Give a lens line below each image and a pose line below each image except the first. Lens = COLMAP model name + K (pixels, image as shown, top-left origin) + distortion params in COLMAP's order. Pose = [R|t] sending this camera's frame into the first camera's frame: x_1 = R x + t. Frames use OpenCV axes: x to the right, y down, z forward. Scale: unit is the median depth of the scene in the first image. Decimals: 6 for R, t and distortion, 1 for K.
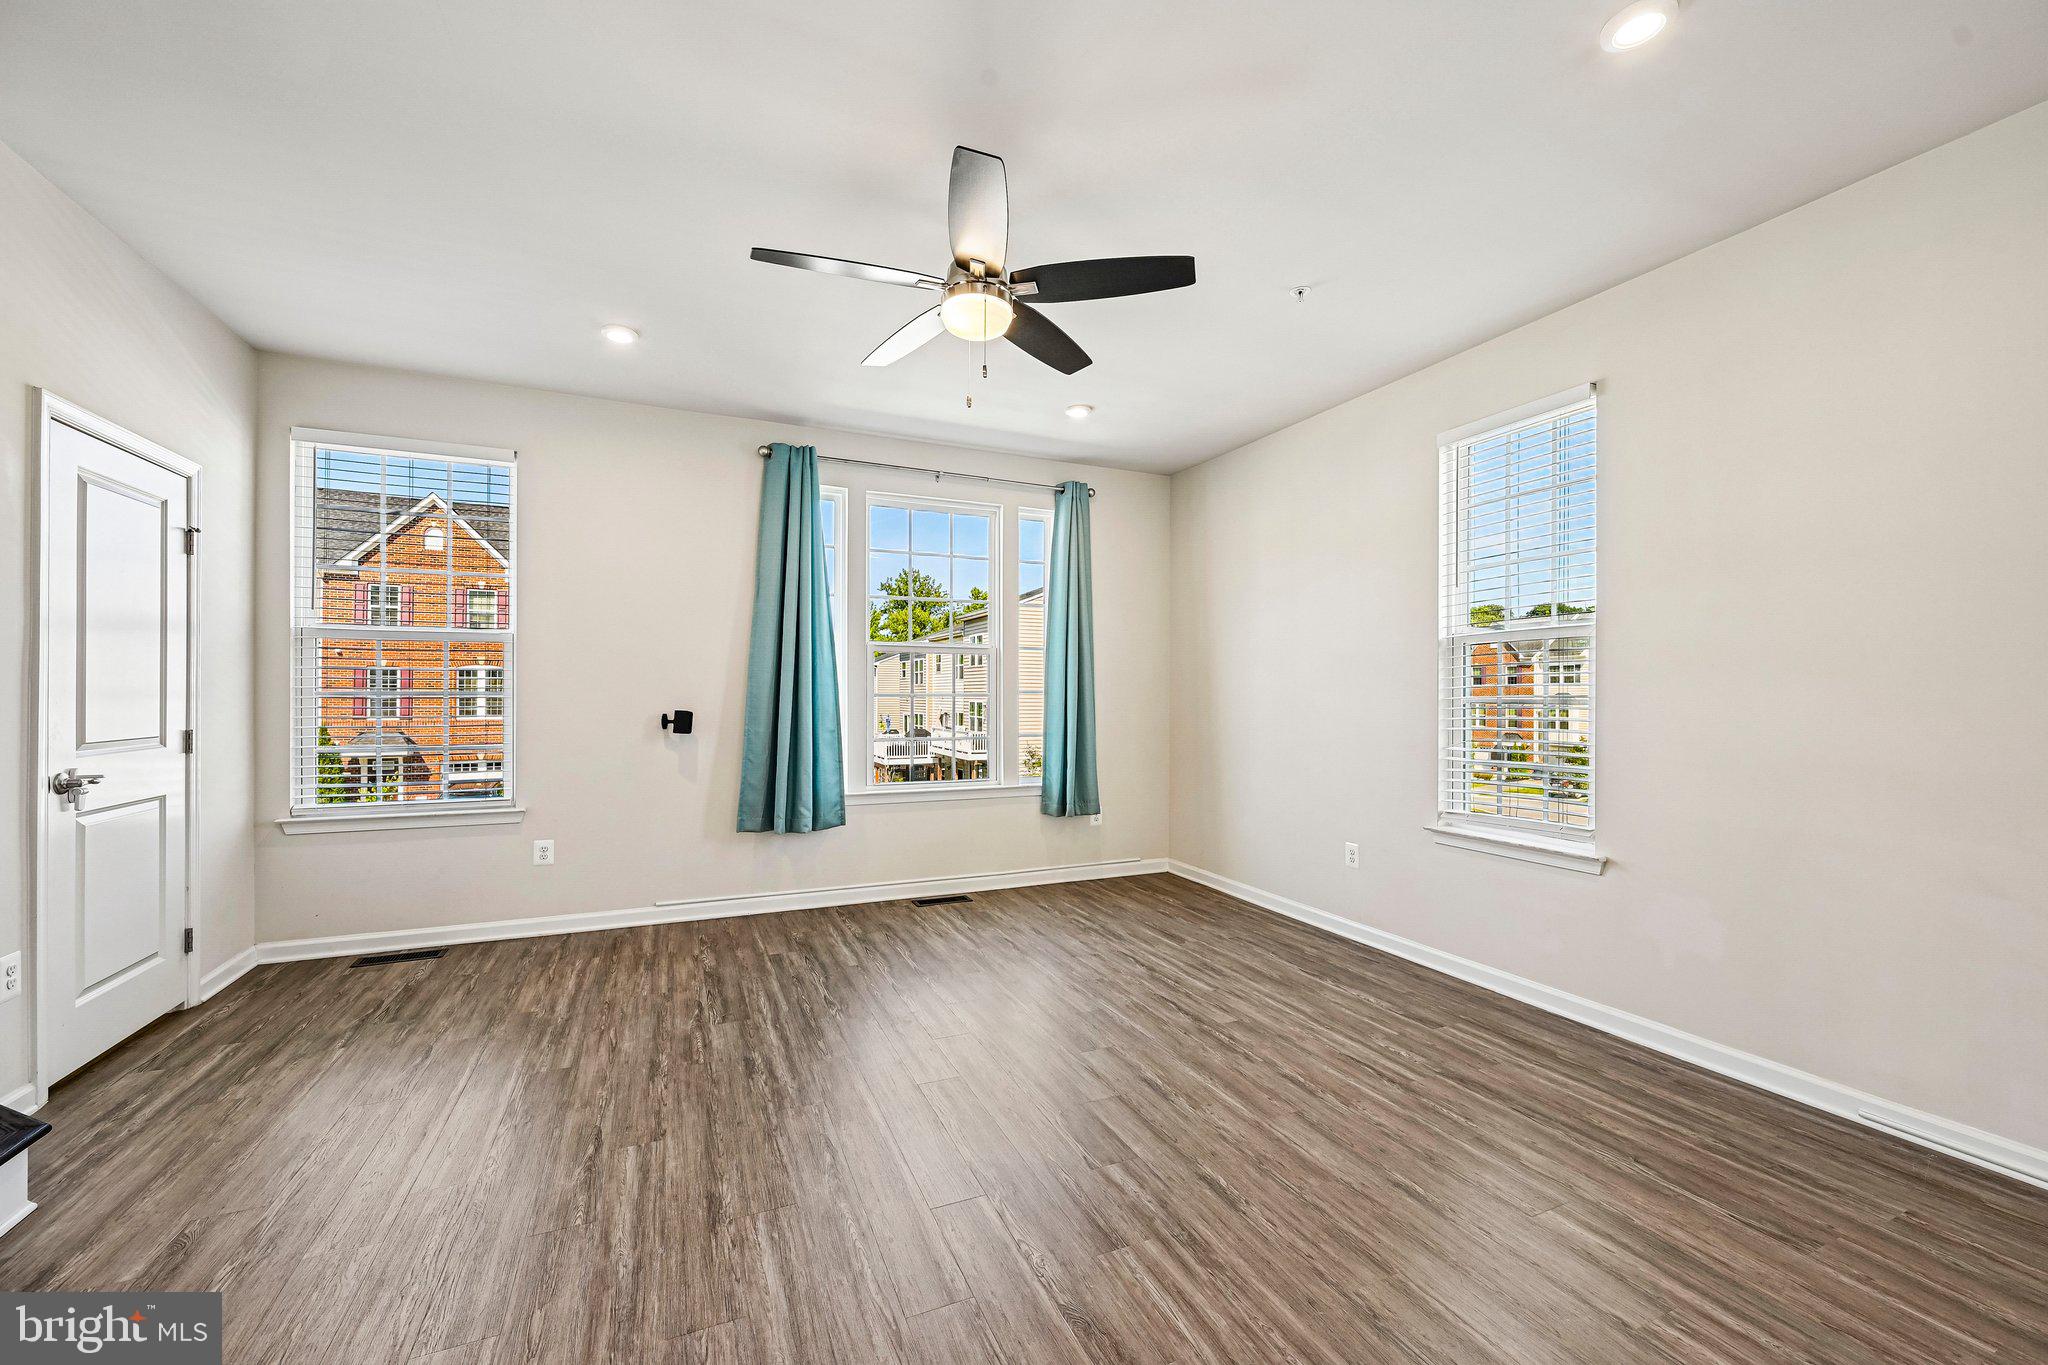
lens RADIAL K [[801.9, 0, 1033.7], [0, 801.9, 693.6], [0, 0, 1]] dist [-0.002744, -0.000214]
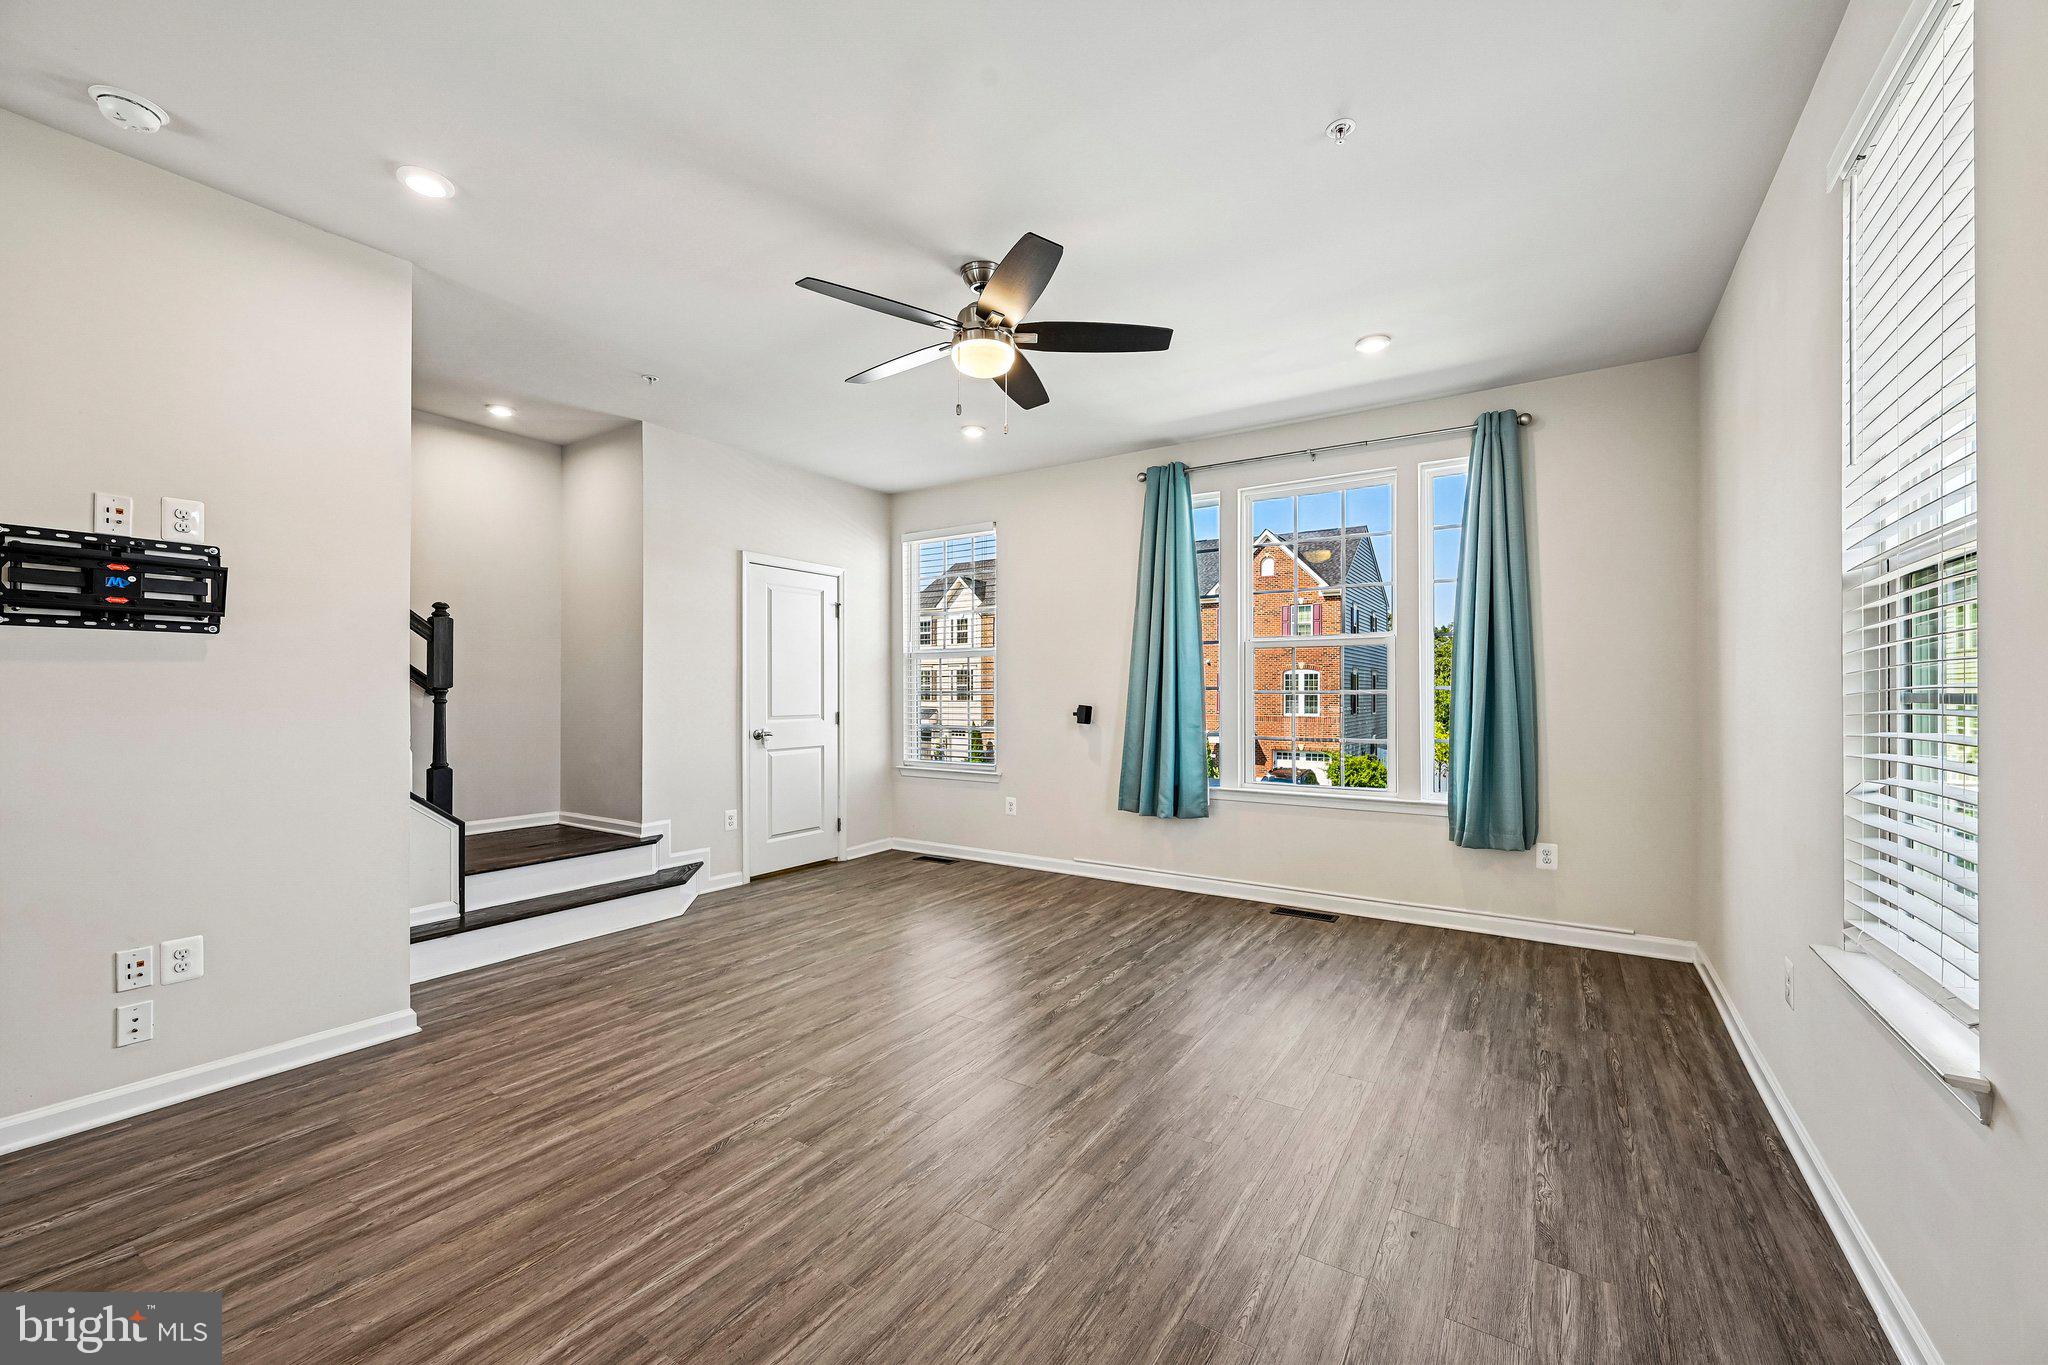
lens RADIAL K [[801.9, 0, 1033.7], [0, 801.9, 693.6], [0, 0, 1]] dist [-0.002744, -0.000214]
pose [[0.545074, -0.002346, -0.838385, 0.574711], [0.002249, 0.999997, -0.001336, 0.005109], [0.838385, -0.001157, 0.545077, 0.274227]]
